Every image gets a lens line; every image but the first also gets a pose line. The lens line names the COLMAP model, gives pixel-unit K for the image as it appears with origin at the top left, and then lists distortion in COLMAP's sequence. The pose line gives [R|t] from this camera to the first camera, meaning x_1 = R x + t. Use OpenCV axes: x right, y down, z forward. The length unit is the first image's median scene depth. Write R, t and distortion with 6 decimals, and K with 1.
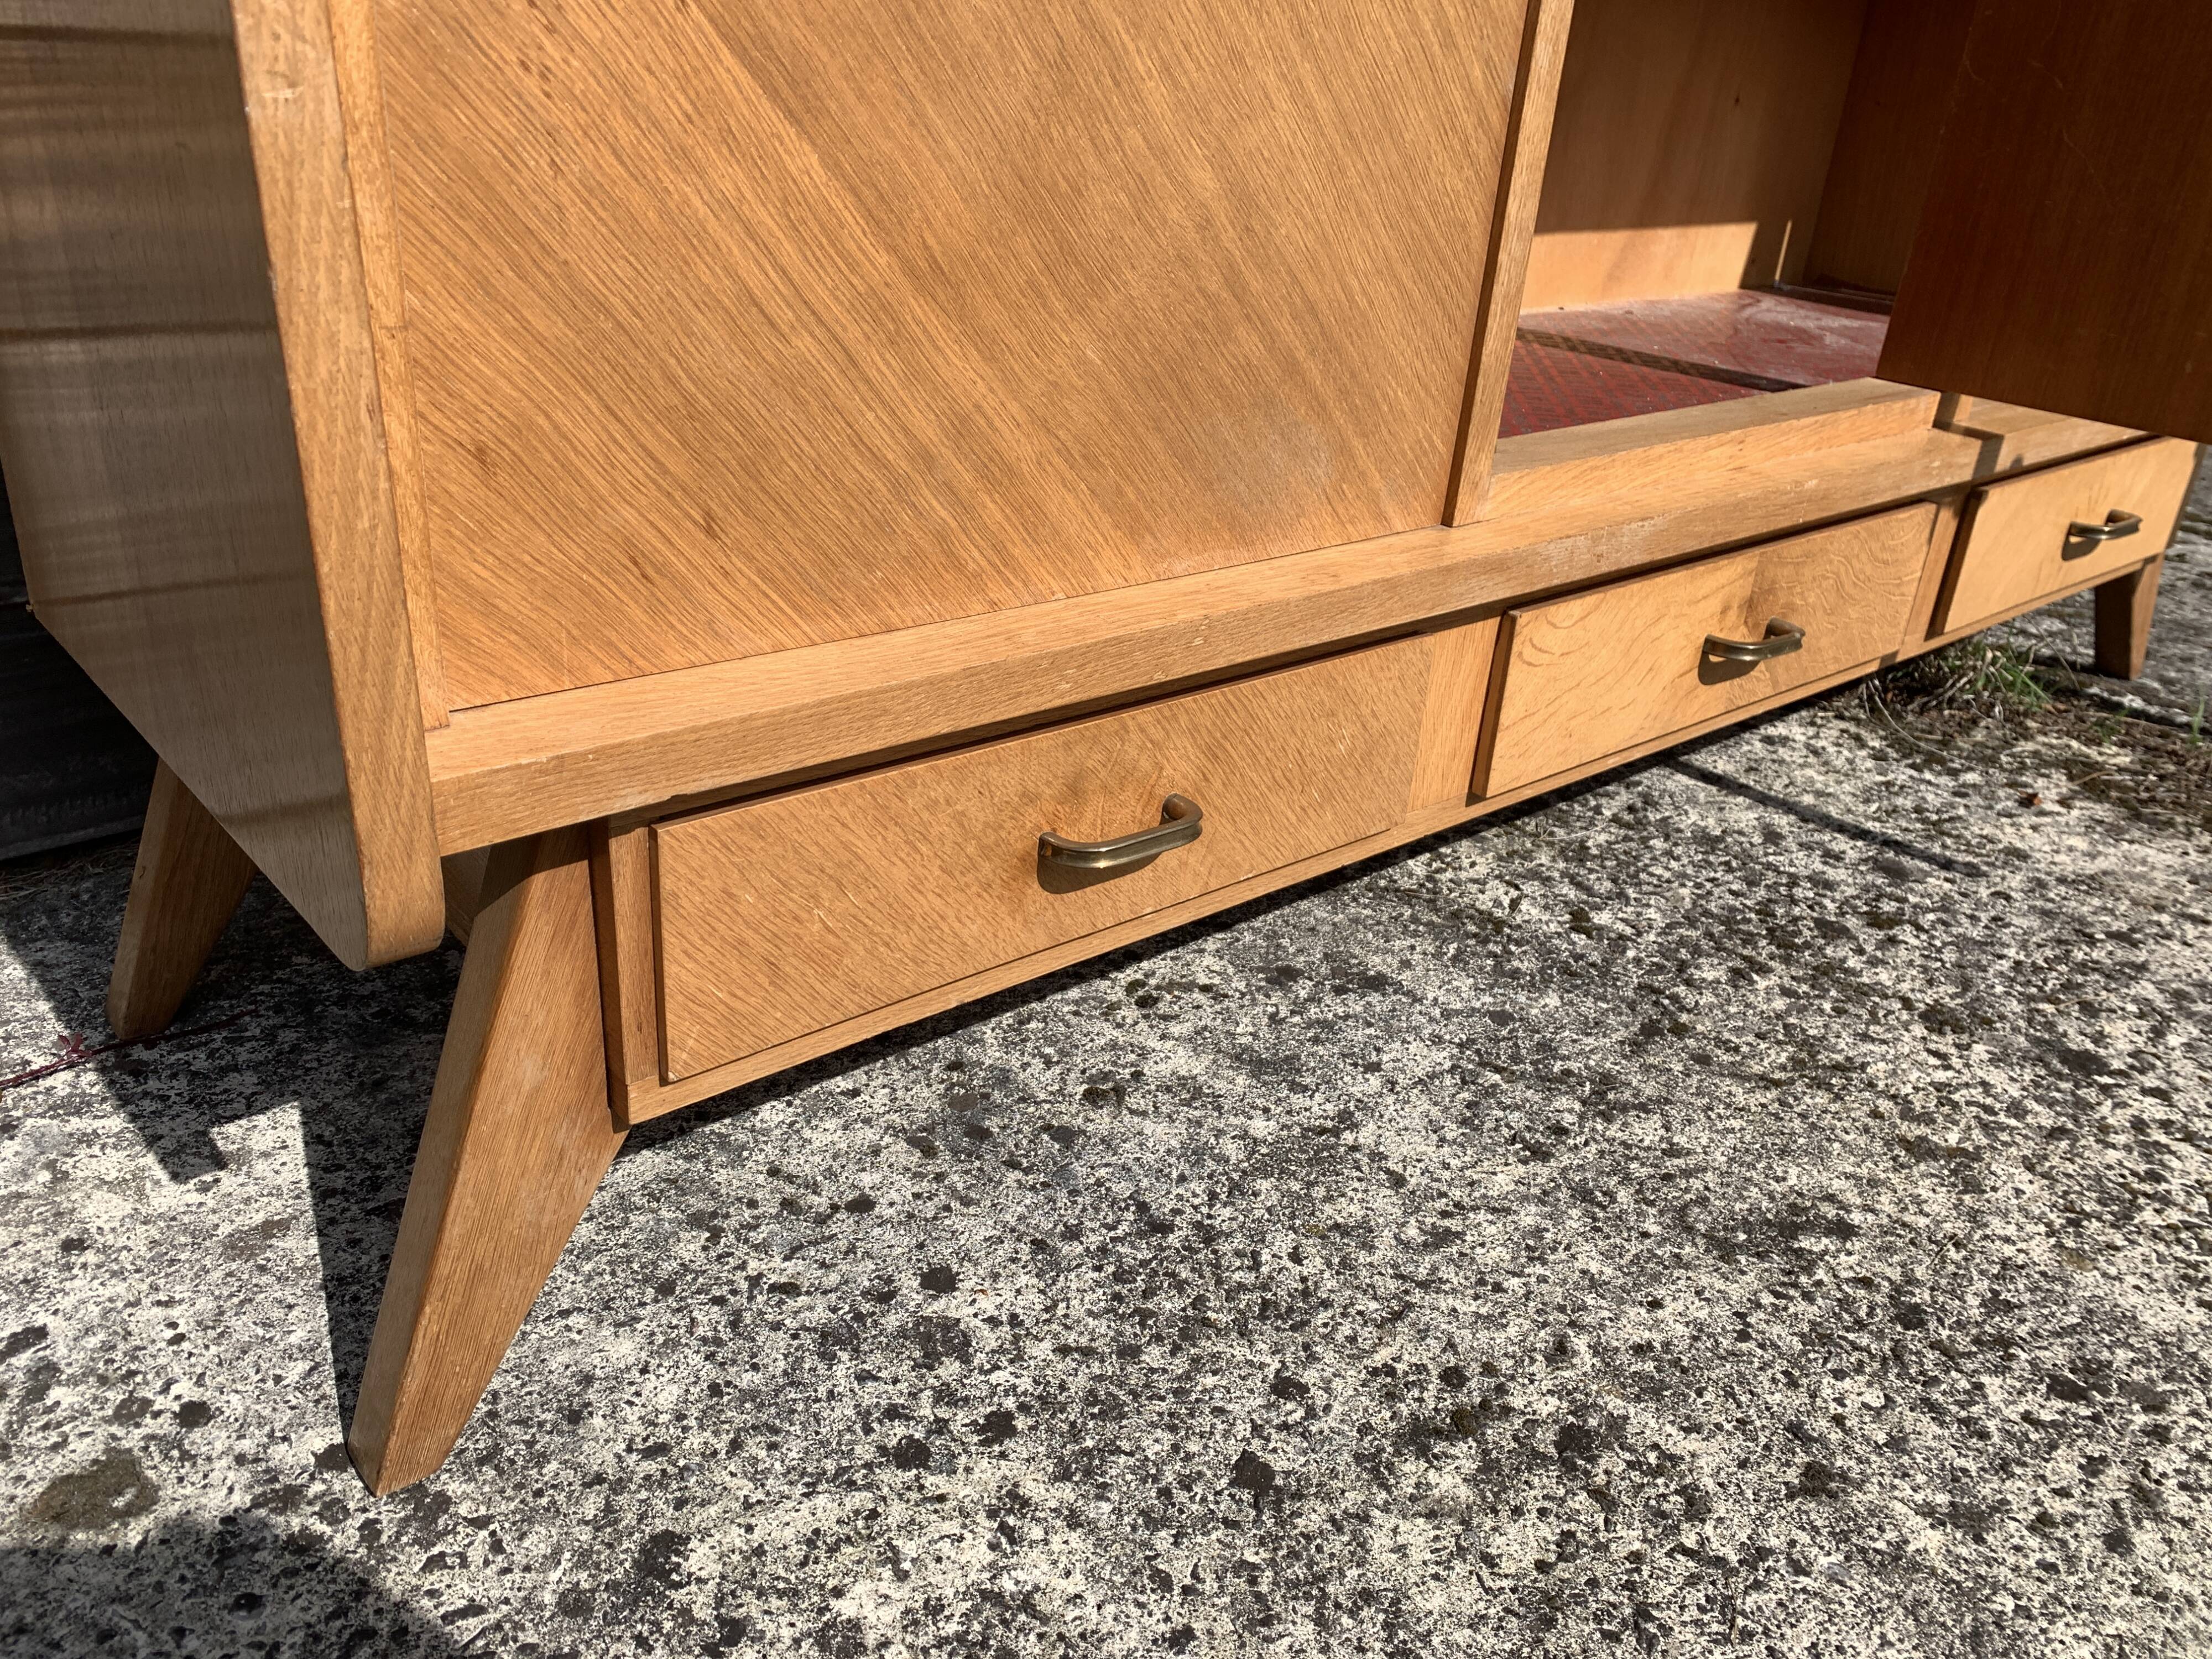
lens RADIAL K [[1704.4, 0, 1106.5], [0, 1704.4, 799.6], [0, 0, 1]] dist [0.013609, -0.007438]
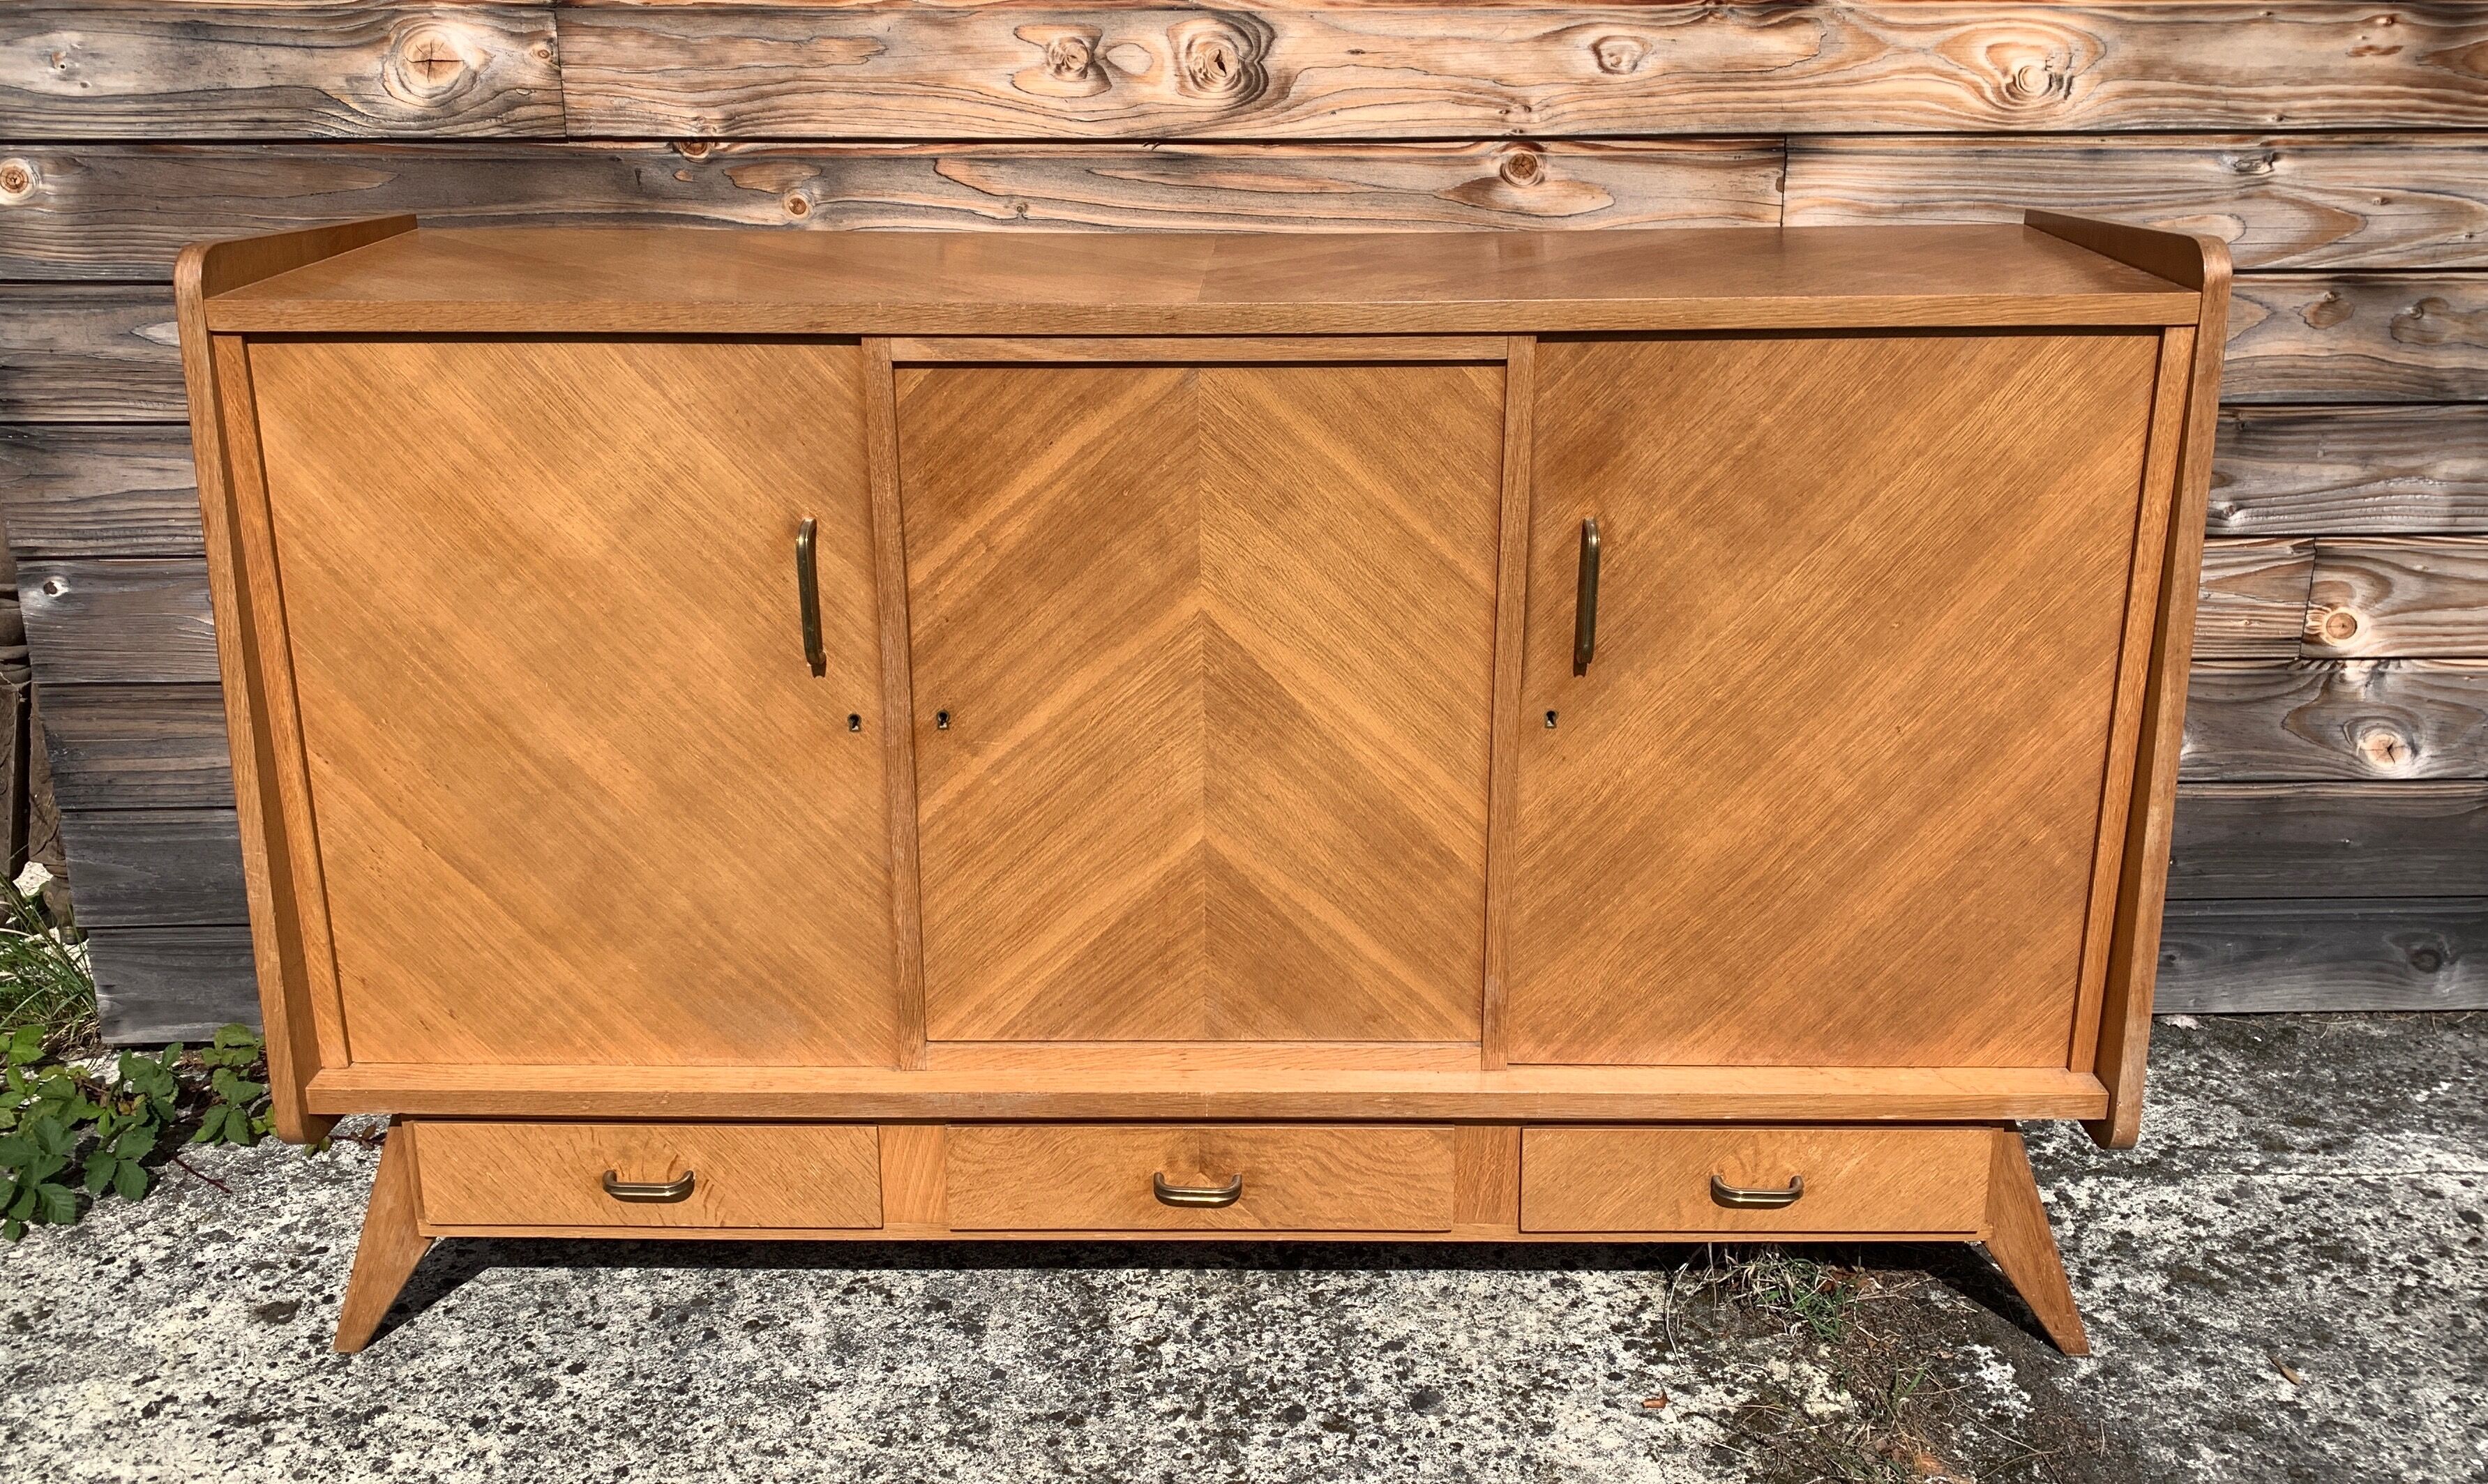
lens RADIAL K [[2218.4, 0, 1269.9], [0, 2218.4, 605.6], [0, 0, 1]] dist [0.029431, -0.061637]
pose [[0.757559, 0.125525, -0.640584, 2.089875], [-0.228988, 0.970077, -0.080713, -0.575740], [0.611285, 0.207831, 0.763634, -0.721912]]
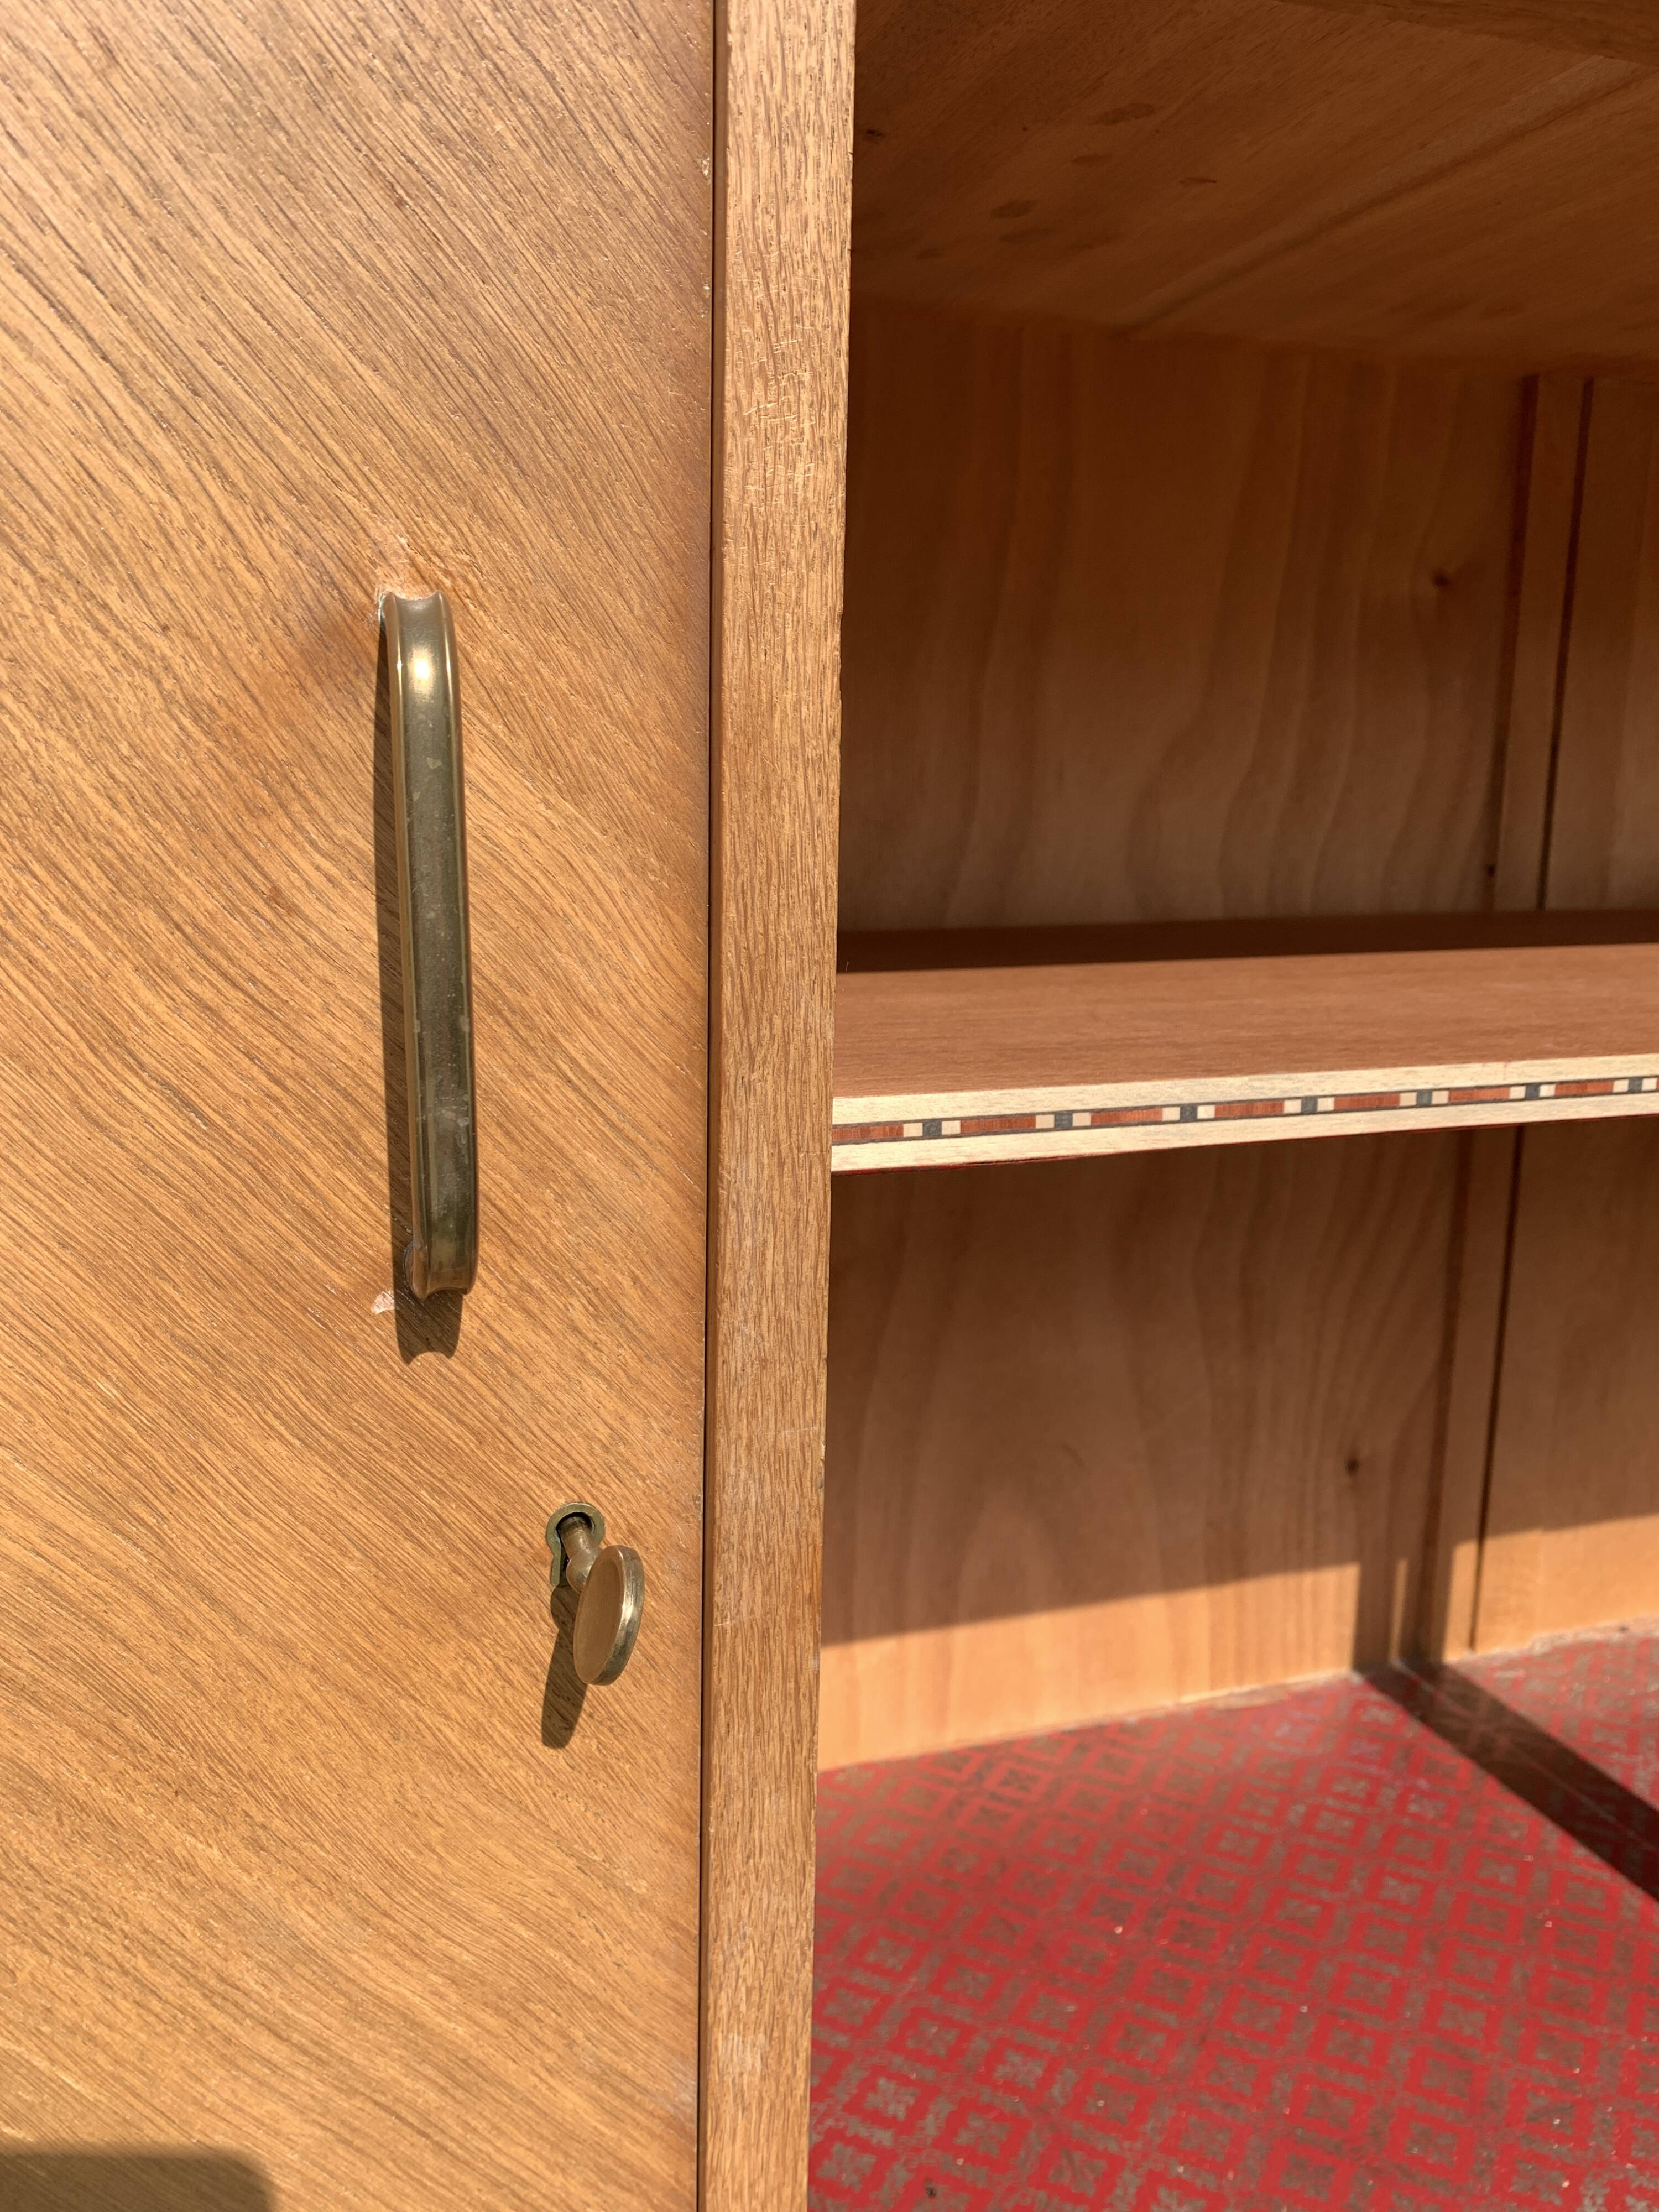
lens RADIAL K [[1704.4, 0, 825.3], [0, 1704.4, 1096.1], [0, 0, 1]] dist [0.013609, -0.007438]
pose [[0.925203, 0.014172, -0.379208, 0.435580], [-0.113832, 0.963647, -0.241715, -0.555469], [0.361997, 0.266802, 0.893183, 0.481344]]
